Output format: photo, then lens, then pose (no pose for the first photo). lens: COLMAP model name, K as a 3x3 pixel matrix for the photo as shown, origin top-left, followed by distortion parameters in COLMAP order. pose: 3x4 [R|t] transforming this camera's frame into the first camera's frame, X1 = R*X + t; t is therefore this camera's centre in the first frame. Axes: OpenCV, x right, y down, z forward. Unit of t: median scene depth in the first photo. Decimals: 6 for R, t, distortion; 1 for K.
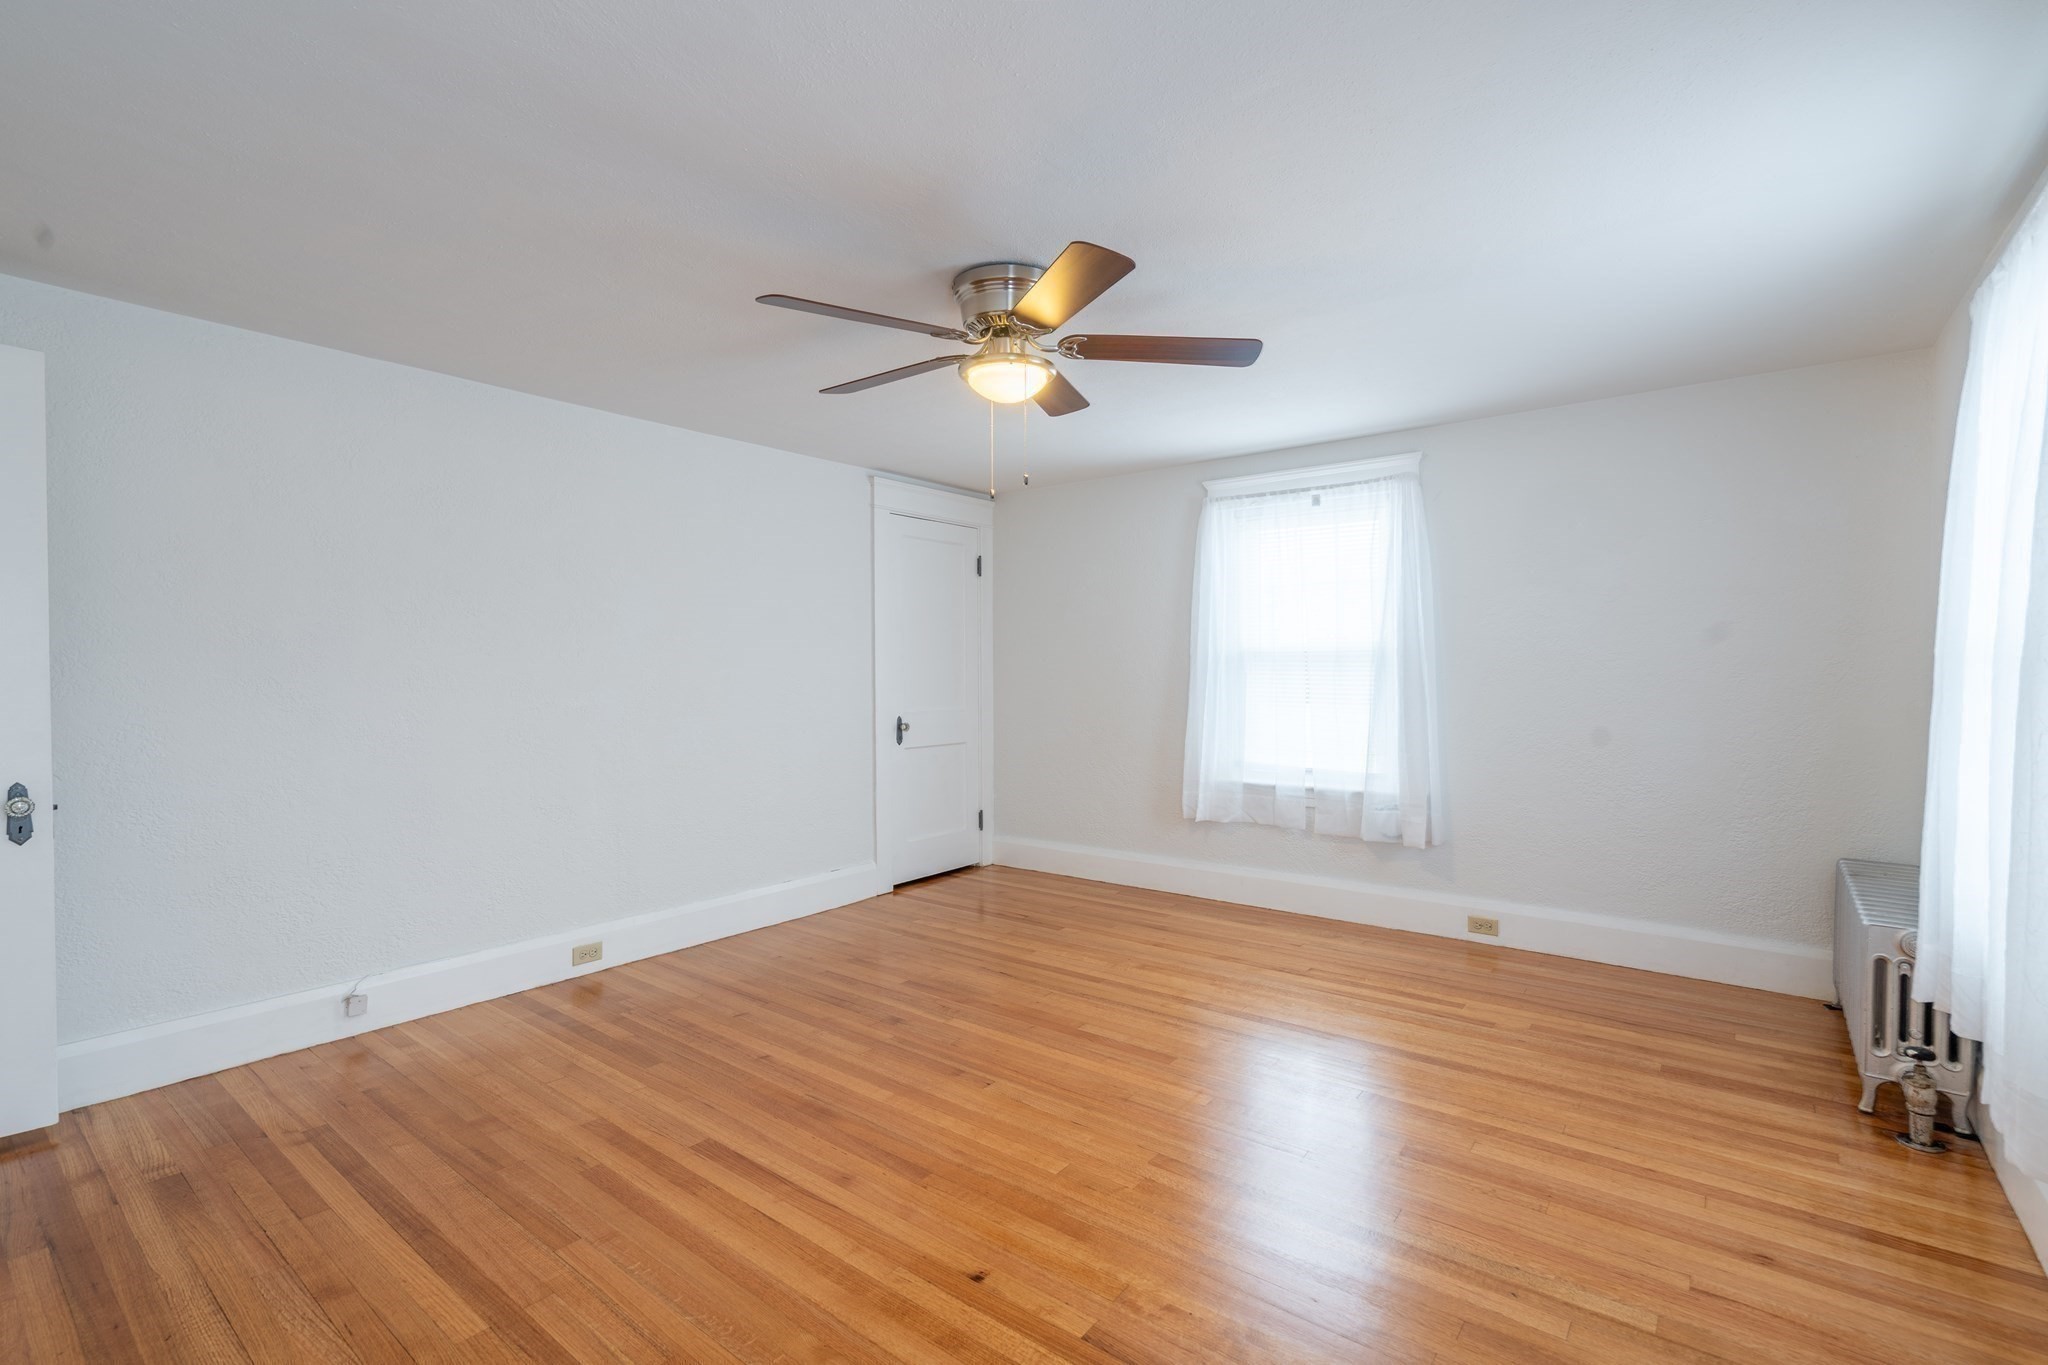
lens RADIAL K [[928.0, 0, 1024.6], [0, 928.0, 689.1], [0, 0, 1]] dist [-0.010212, 0.003981]
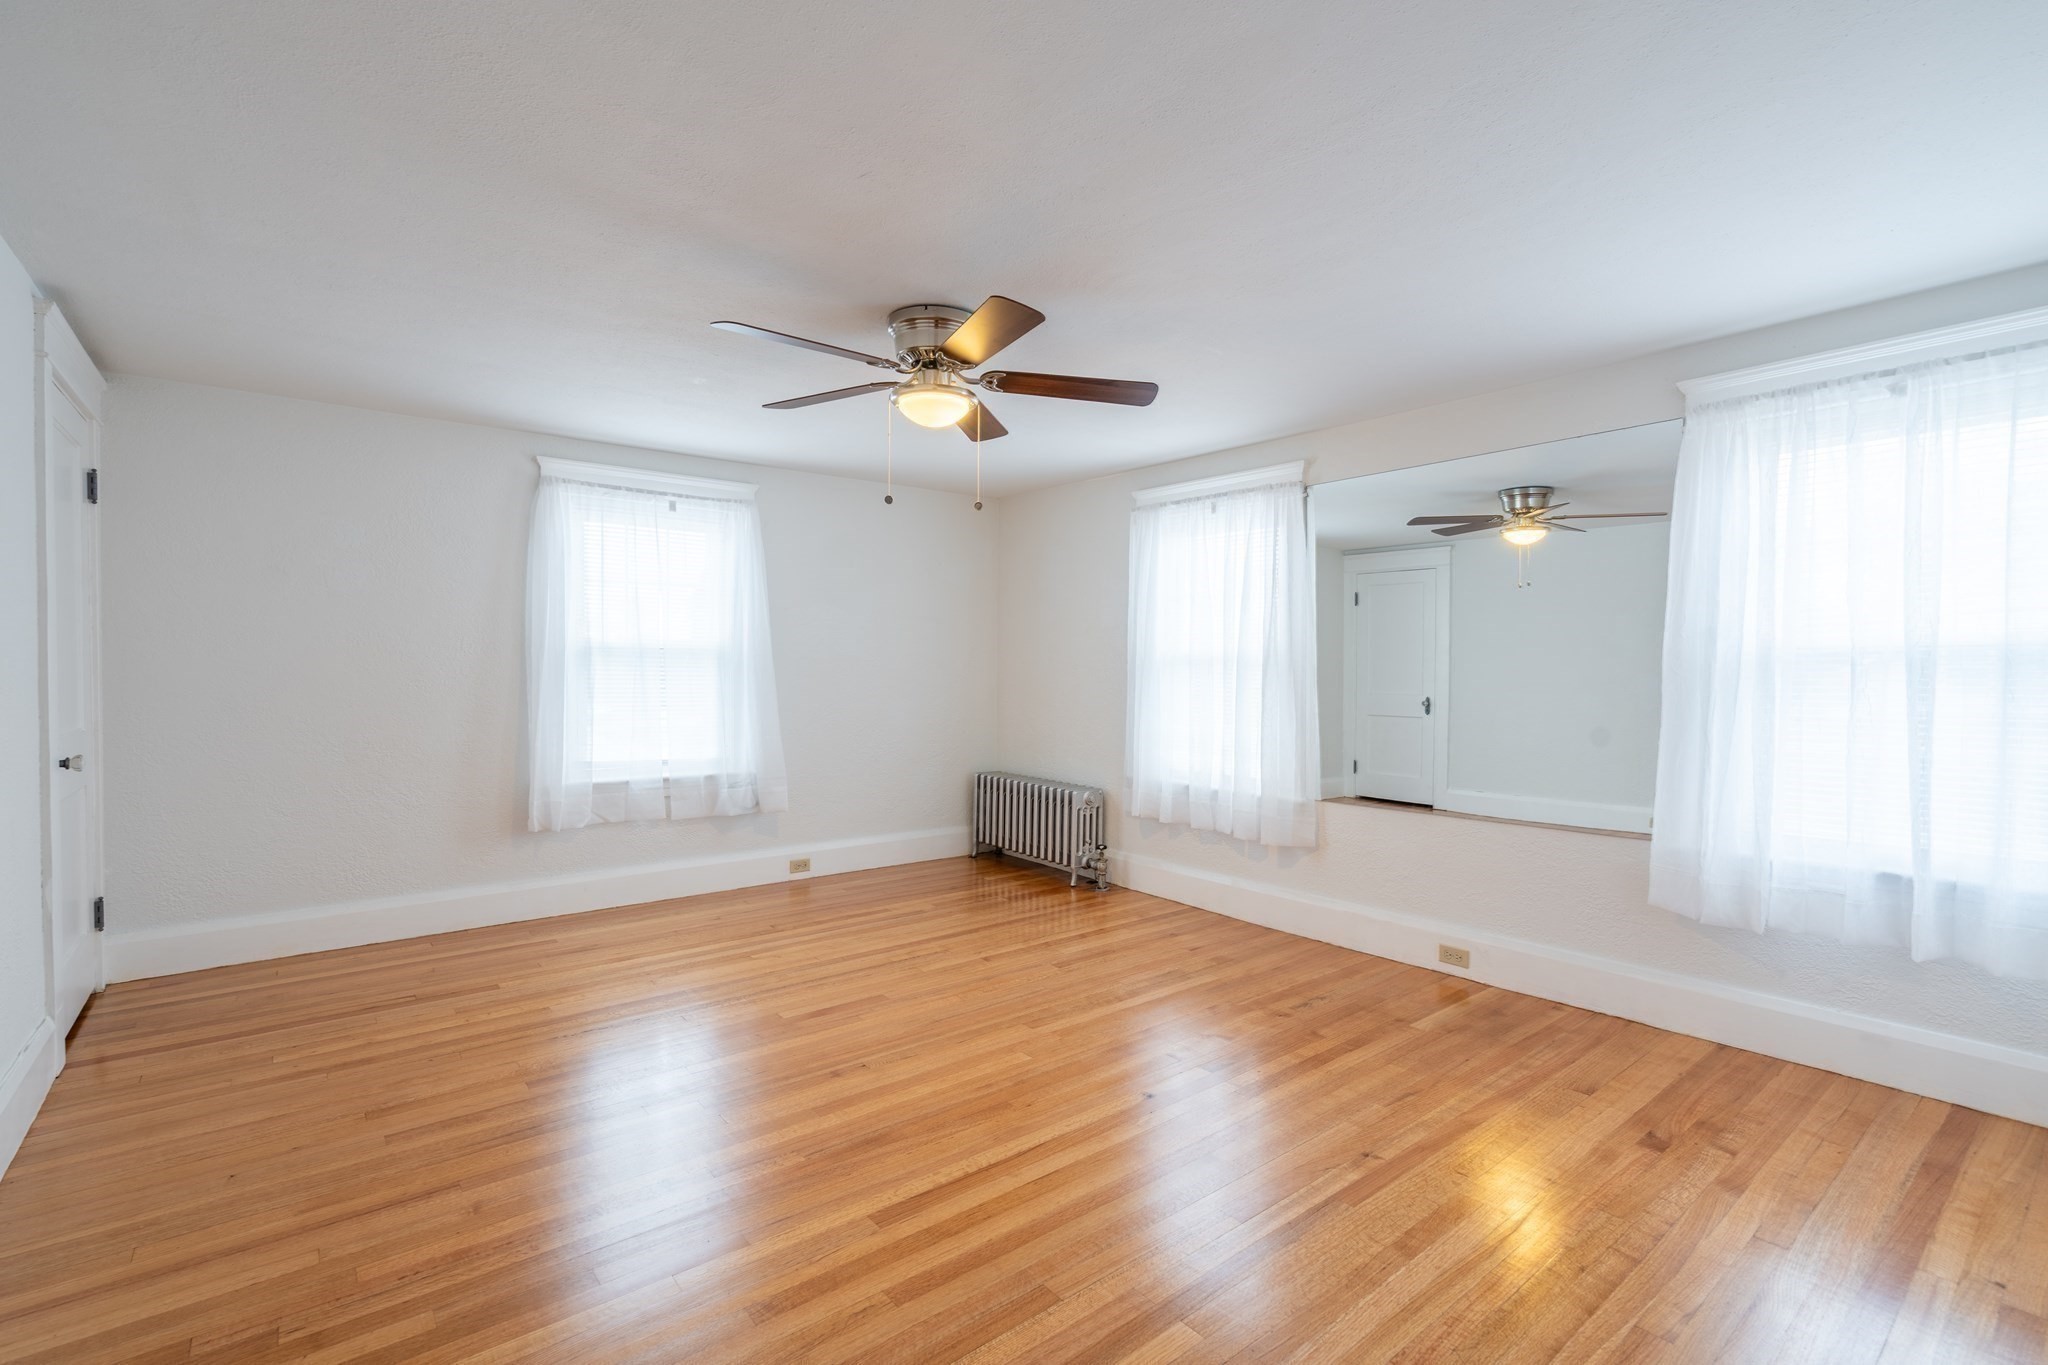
lens RADIAL K [[928.0, 0, 1029.0], [0, 928.0, 685.3], [0, 0, 1]] dist [-0.010212, 0.003981]
pose [[0.217676, -0.015084, 0.975905, -0.668369], [0.013113, 0.999836, 0.012529, -0.006694], [-0.975933, 0.010070, 0.217838, 0.392506]]
